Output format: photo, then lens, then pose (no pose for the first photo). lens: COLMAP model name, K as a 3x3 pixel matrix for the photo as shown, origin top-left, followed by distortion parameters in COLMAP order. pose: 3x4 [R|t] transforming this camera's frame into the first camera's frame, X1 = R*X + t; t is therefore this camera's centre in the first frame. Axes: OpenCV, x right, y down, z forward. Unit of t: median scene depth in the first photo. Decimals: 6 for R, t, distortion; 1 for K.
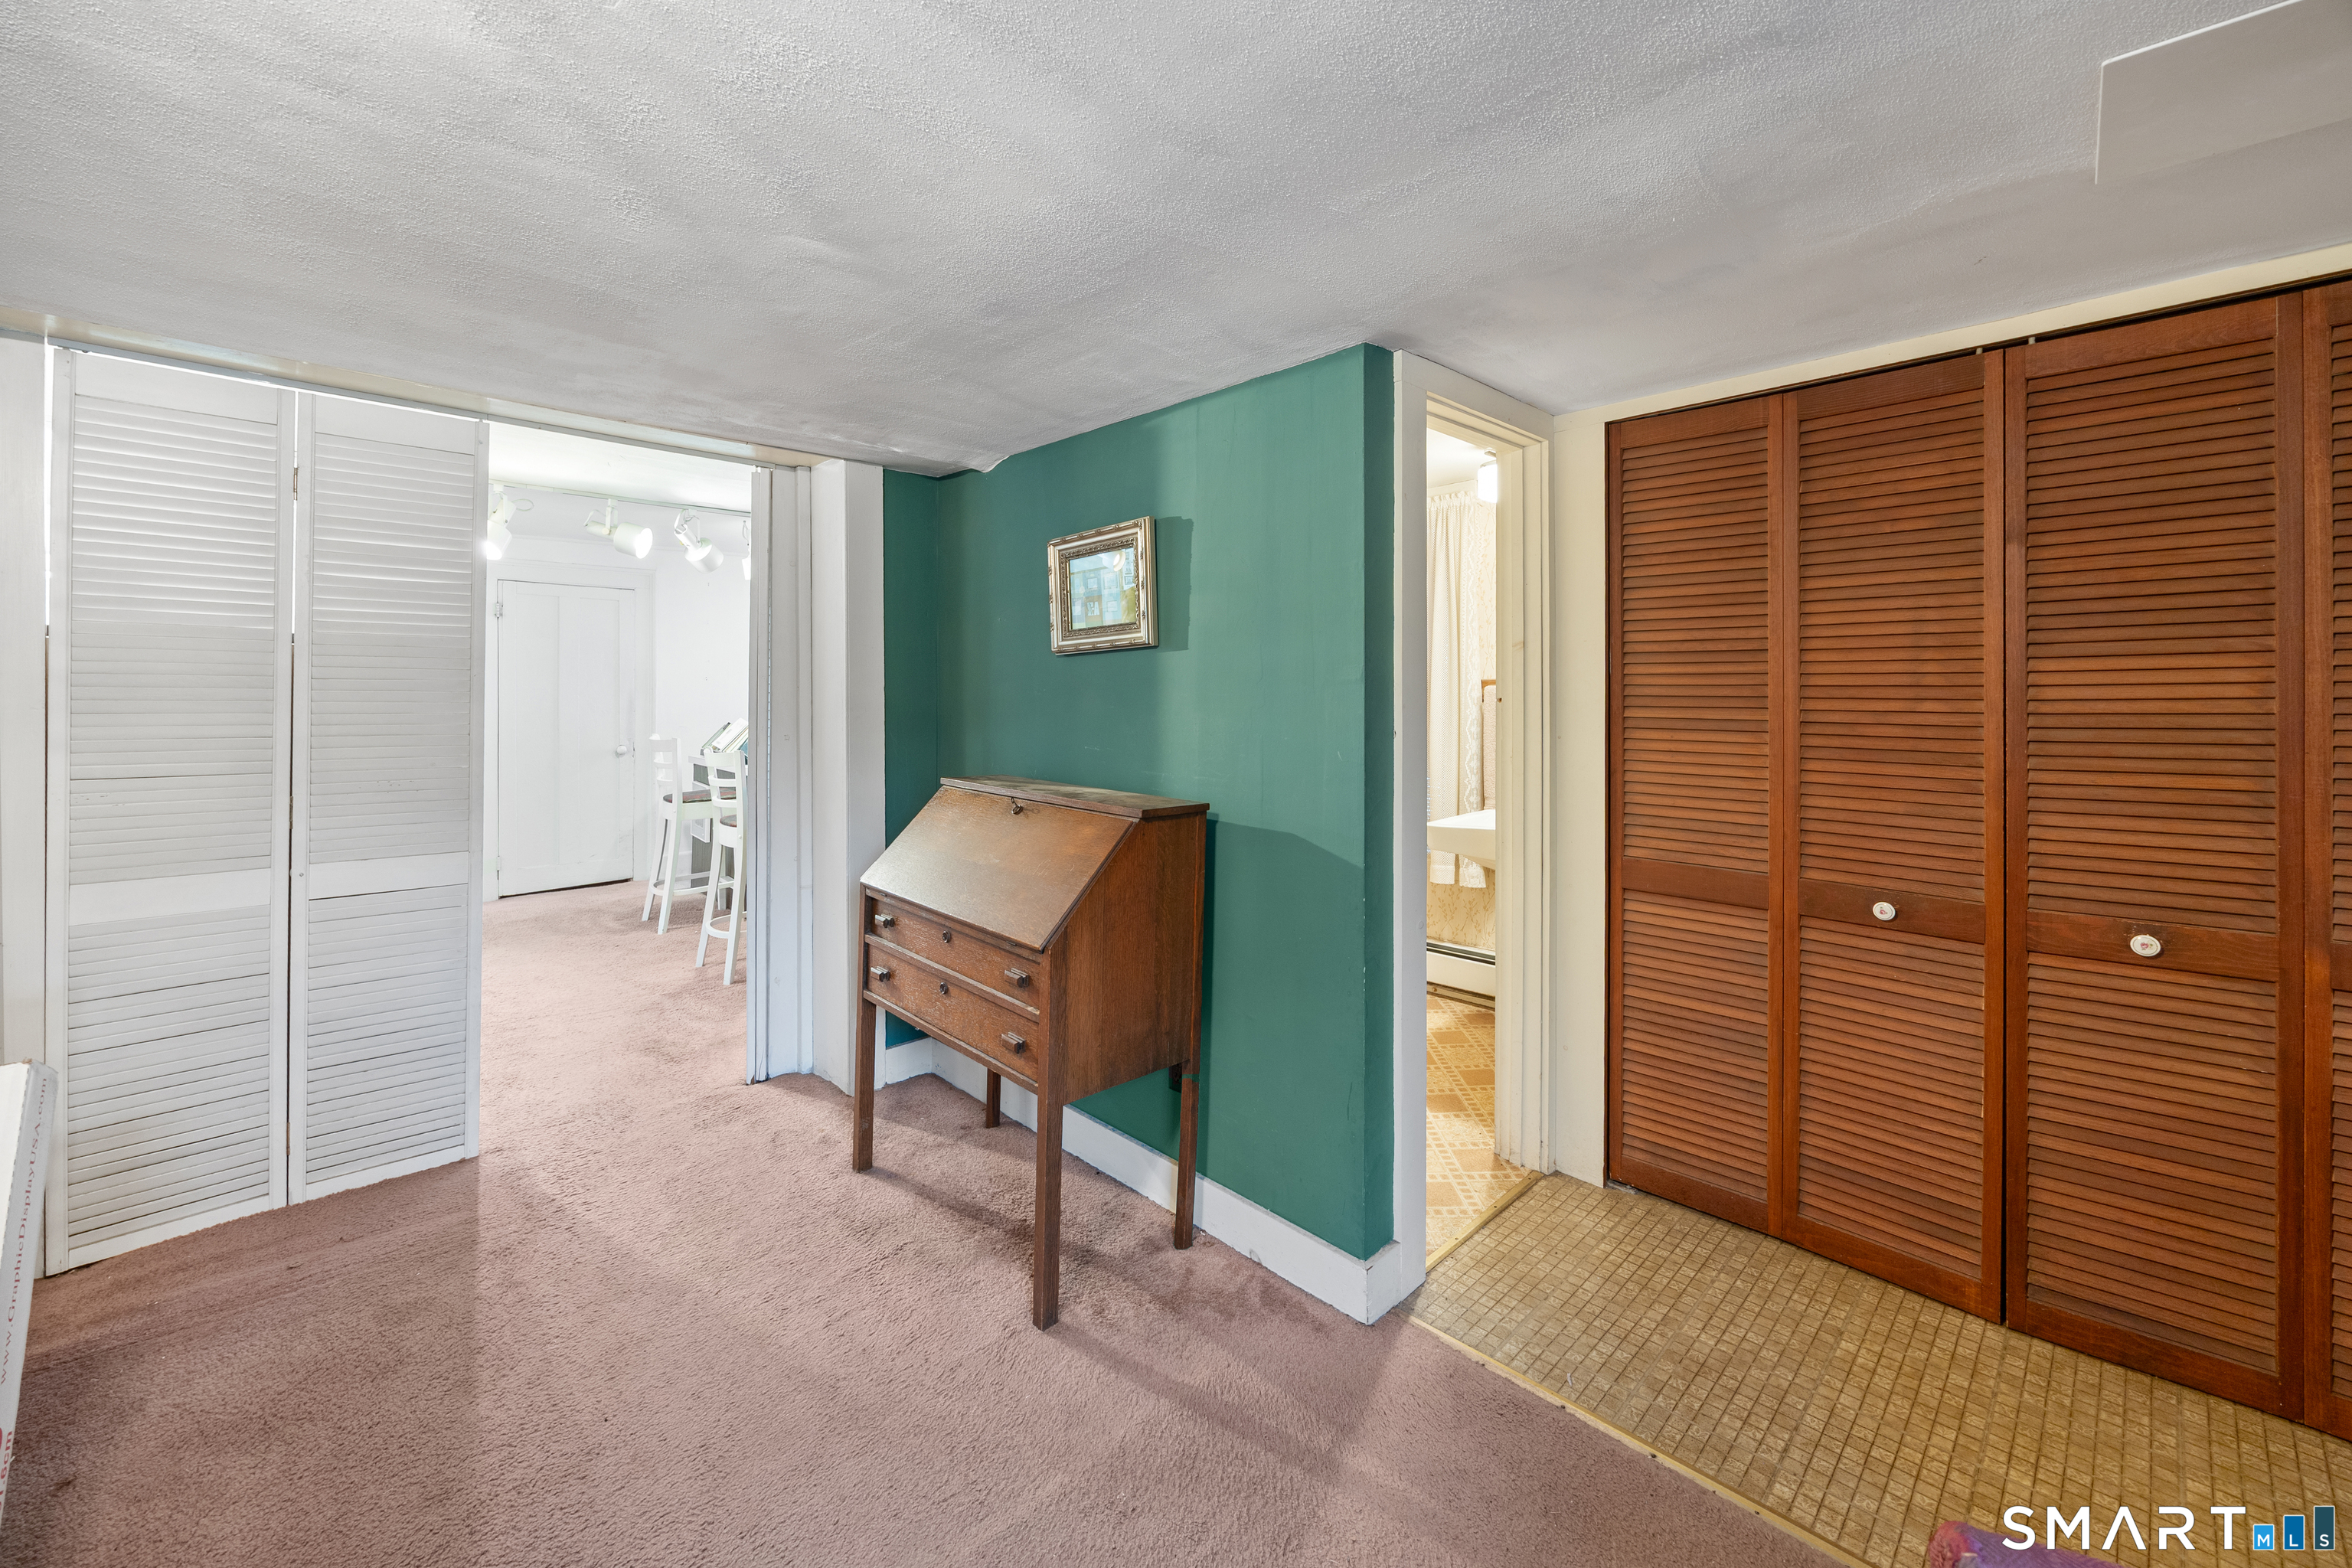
lens RADIAL K [[925.8, 0, 1162.4], [0, 925.8, 686.0], [0, 0, 1]] dist [-0.001978, 0.000341]
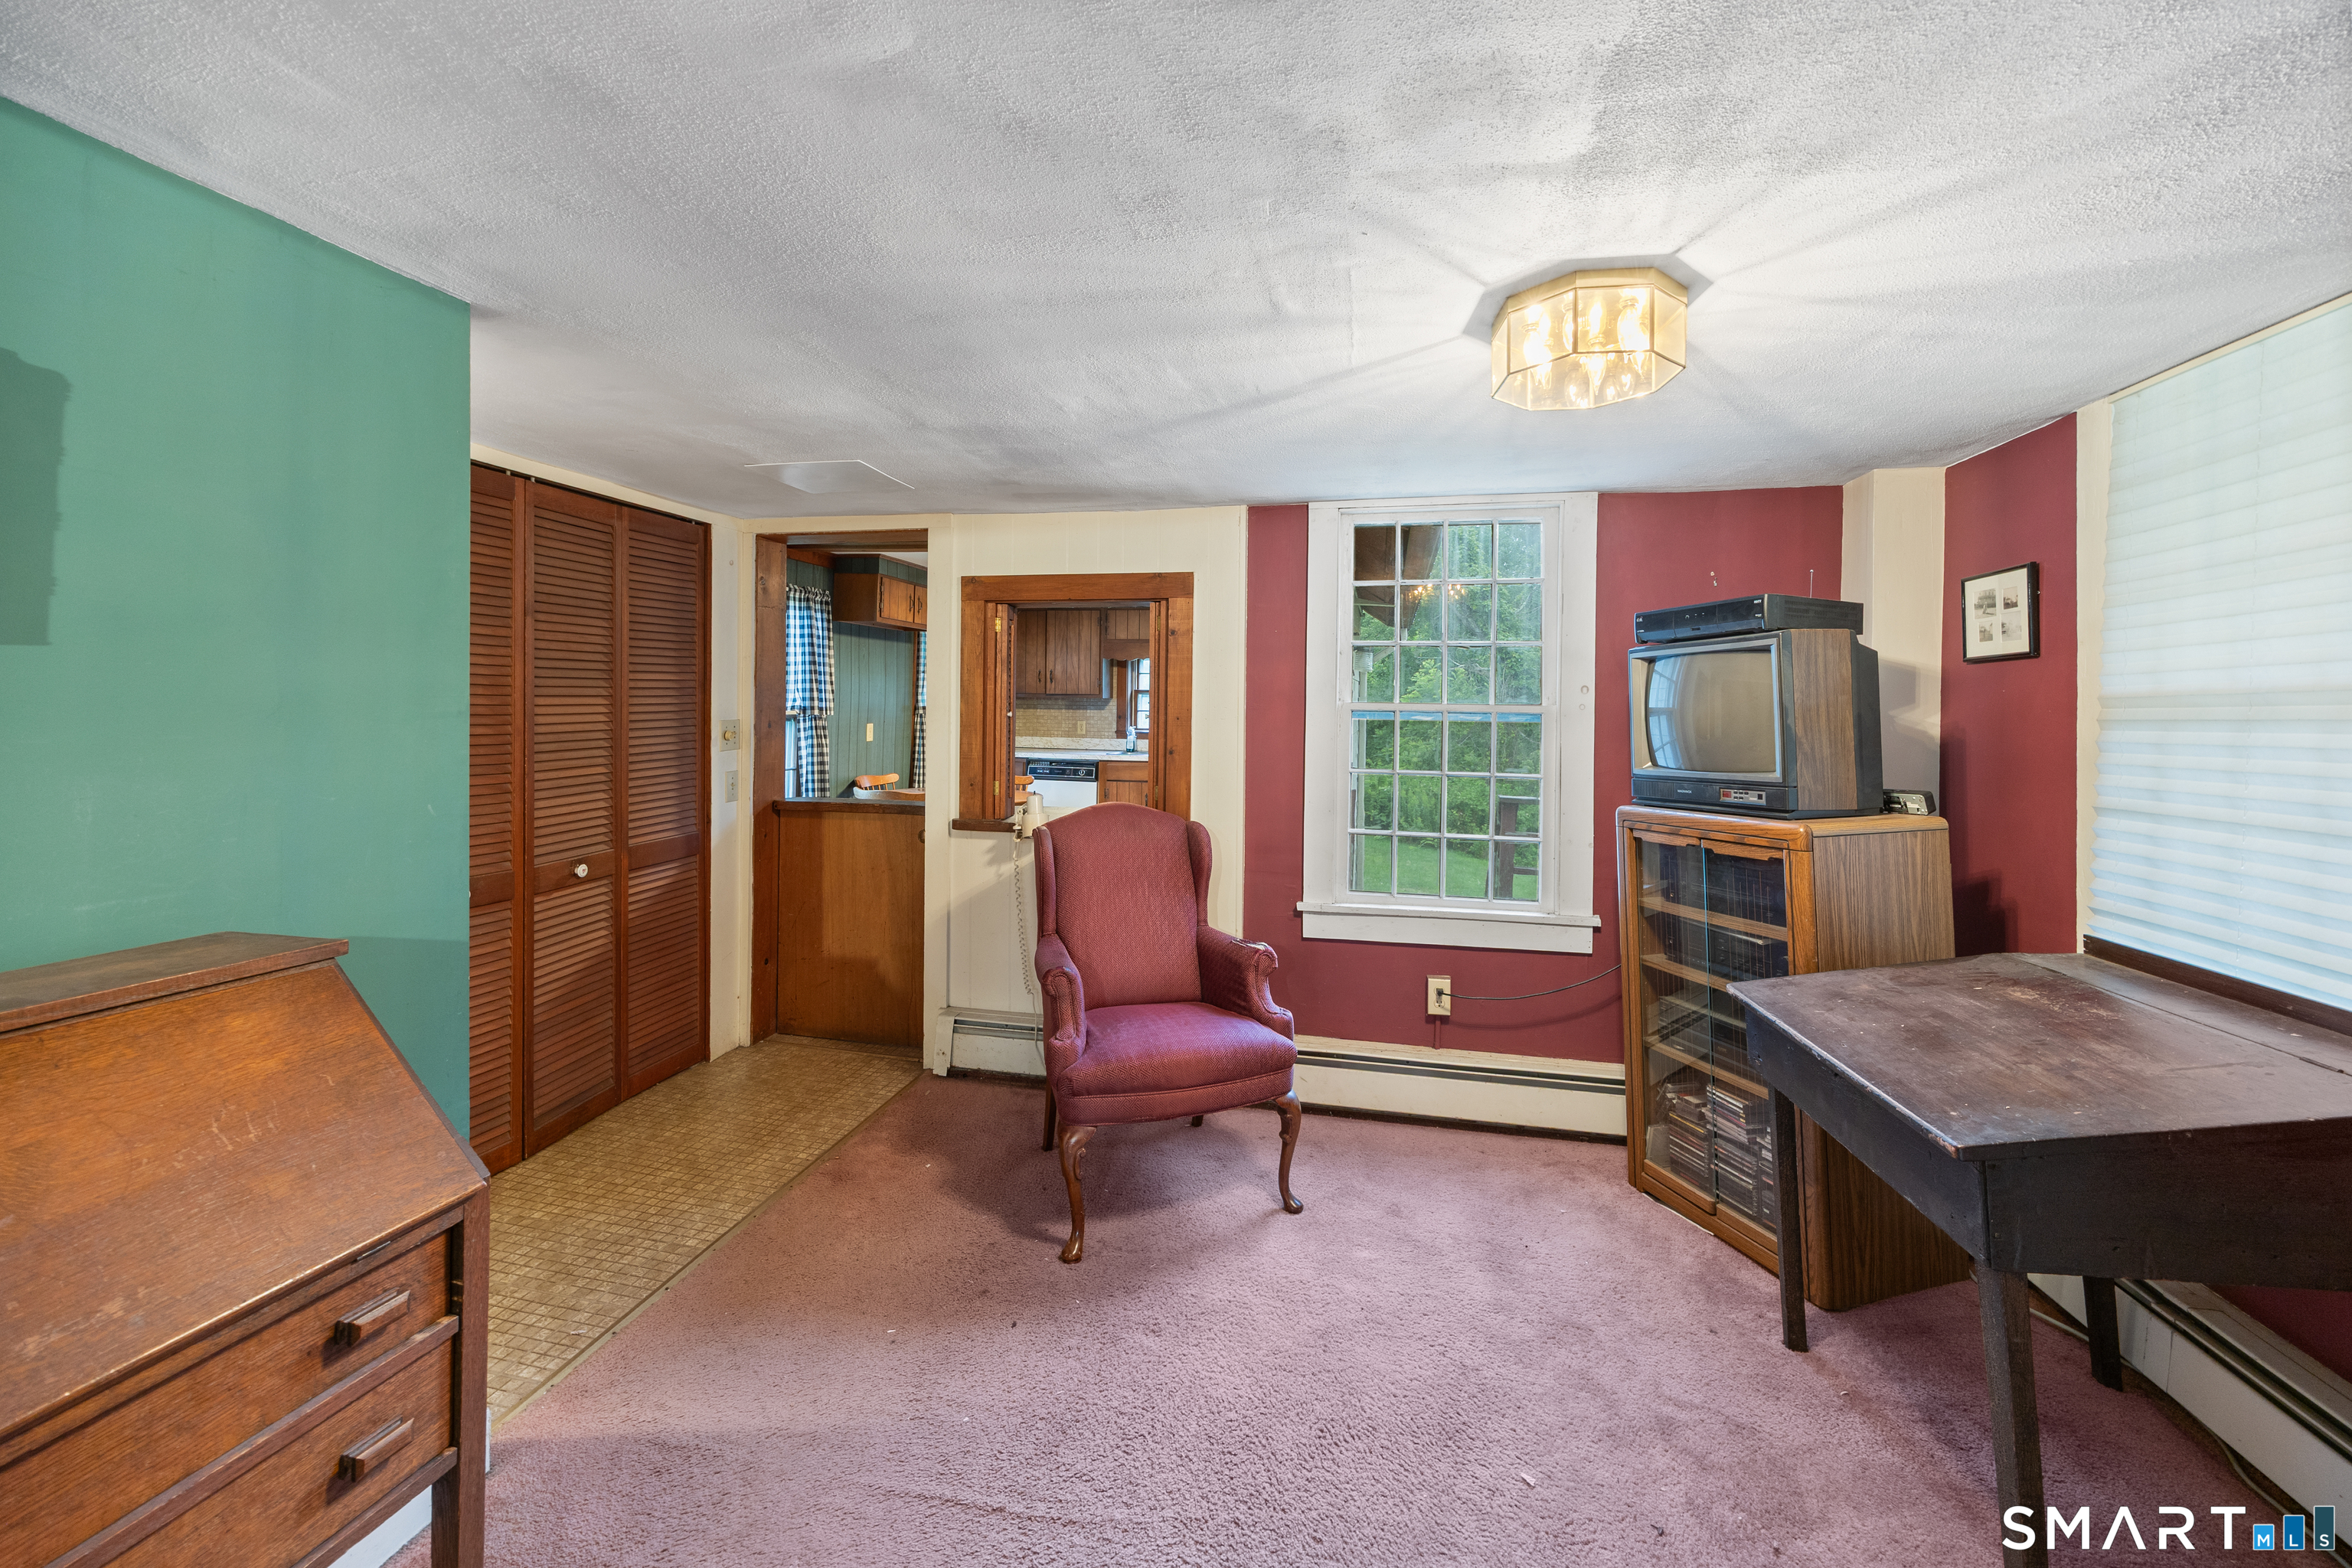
lens RADIAL K [[925.8, 0, 1182.4], [0, 925.8, 691.2], [0, 0, 1]] dist [-0.001978, 0.000341]
pose [[-0.571751, 0.011090, 0.820352, -0.878171], [-0.015617, 0.999580, -0.024397, -0.018425], [-0.820278, -0.026761, -0.571338, 1.013333]]
